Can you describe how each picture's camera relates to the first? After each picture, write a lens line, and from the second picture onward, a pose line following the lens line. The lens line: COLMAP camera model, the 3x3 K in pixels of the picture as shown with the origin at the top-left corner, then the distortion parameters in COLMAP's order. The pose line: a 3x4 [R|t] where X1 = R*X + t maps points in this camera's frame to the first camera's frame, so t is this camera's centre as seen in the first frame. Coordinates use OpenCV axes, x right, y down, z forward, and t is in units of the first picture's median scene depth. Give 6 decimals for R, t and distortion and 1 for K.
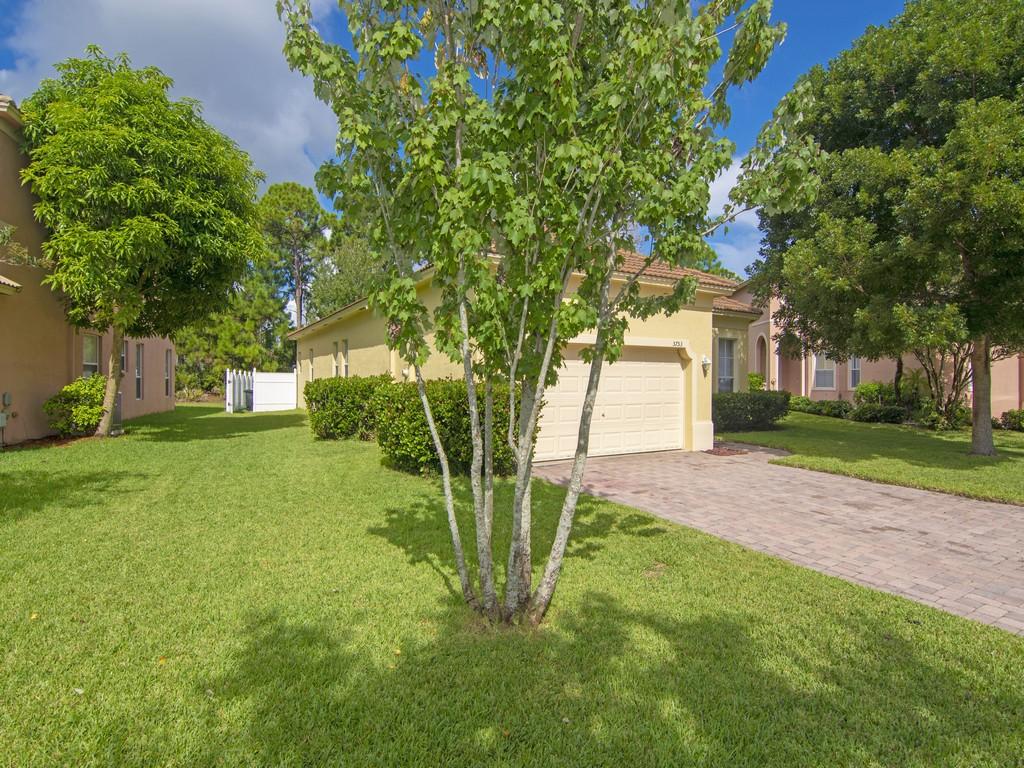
lens RADIAL K [[525.9, 0, 507.1], [0, 525.9, 381.4], [0, 0, 1]] dist [-0.019230, -0.001755]
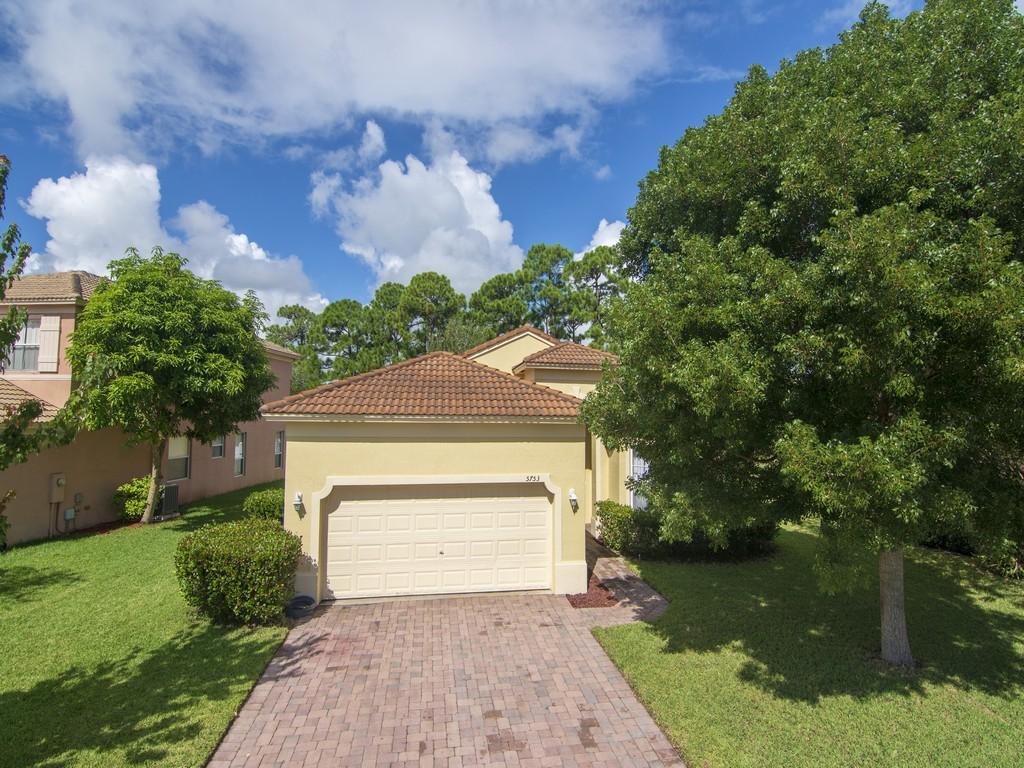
lens RADIAL K [[488.0, 0, 508.1], [0, 488.0, 393.9], [0, 0, 1]] dist [-0.021563, -0.004340]
pose [[0.939184, -0.015981, -0.343043, 0.563056], [-0.002973, 0.998501, -0.054655, -0.170793], [0.343402, 0.052351, 0.937728, 0.137905]]
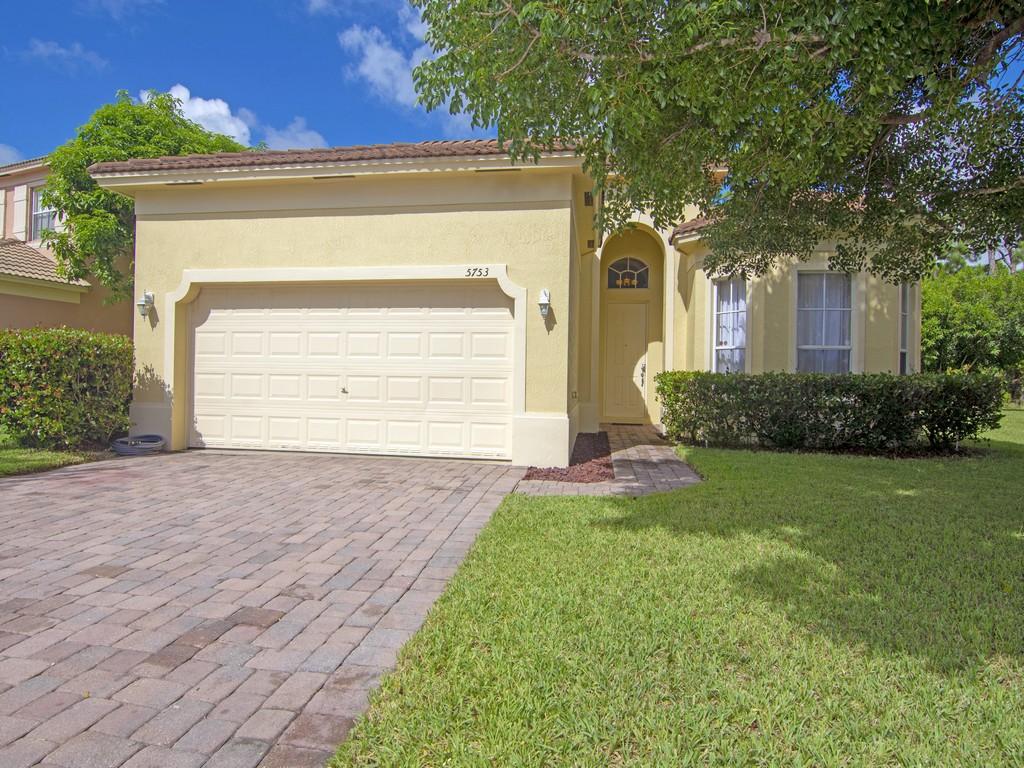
lens RADIAL K [[525.9, 0, 507.1], [0, 525.9, 381.4], [0, 0, 1]] dist [-0.019230, -0.001755]
pose [[0.792900, 0.012984, -0.609214, 0.666359], [-0.017386, 0.999848, -0.001319, 0.044682], [0.609104, 0.011637, 0.793005, 0.545042]]
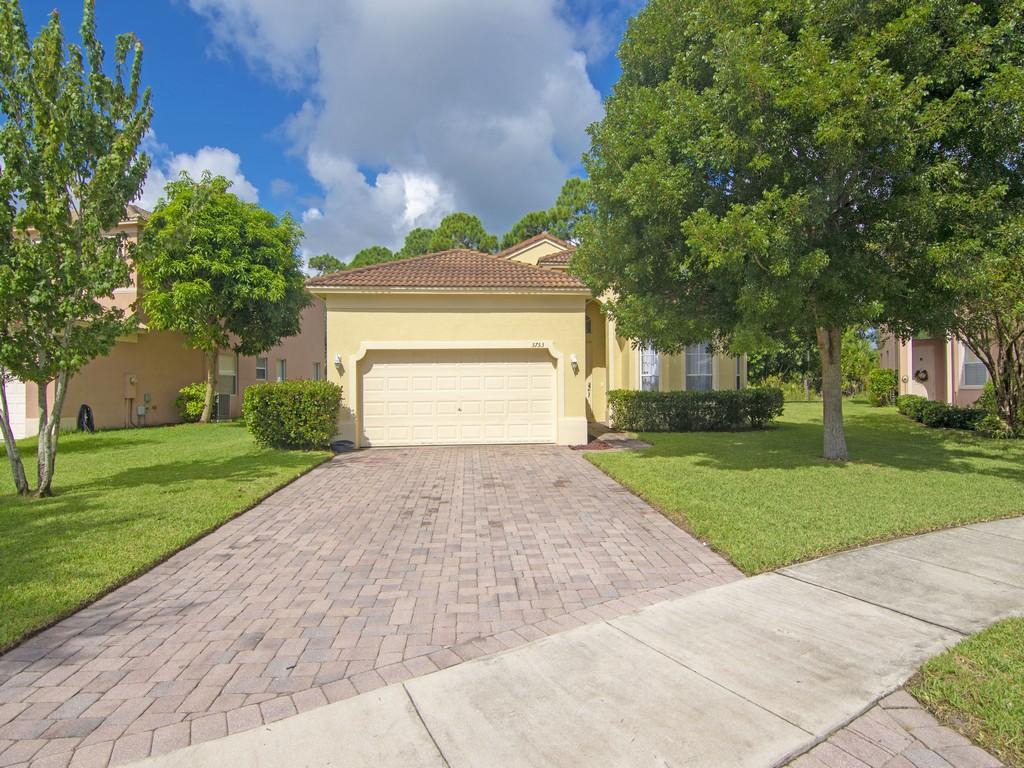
lens RADIAL K [[525.9, 0, 507.1], [0, 525.9, 381.4], [0, 0, 1]] dist [-0.019230, -0.001755]
pose [[0.906828, -0.015282, -0.421225, 0.690947], [0.011951, 0.999873, -0.010548, 0.013744], [0.421332, 0.004531, 0.906895, -0.011395]]
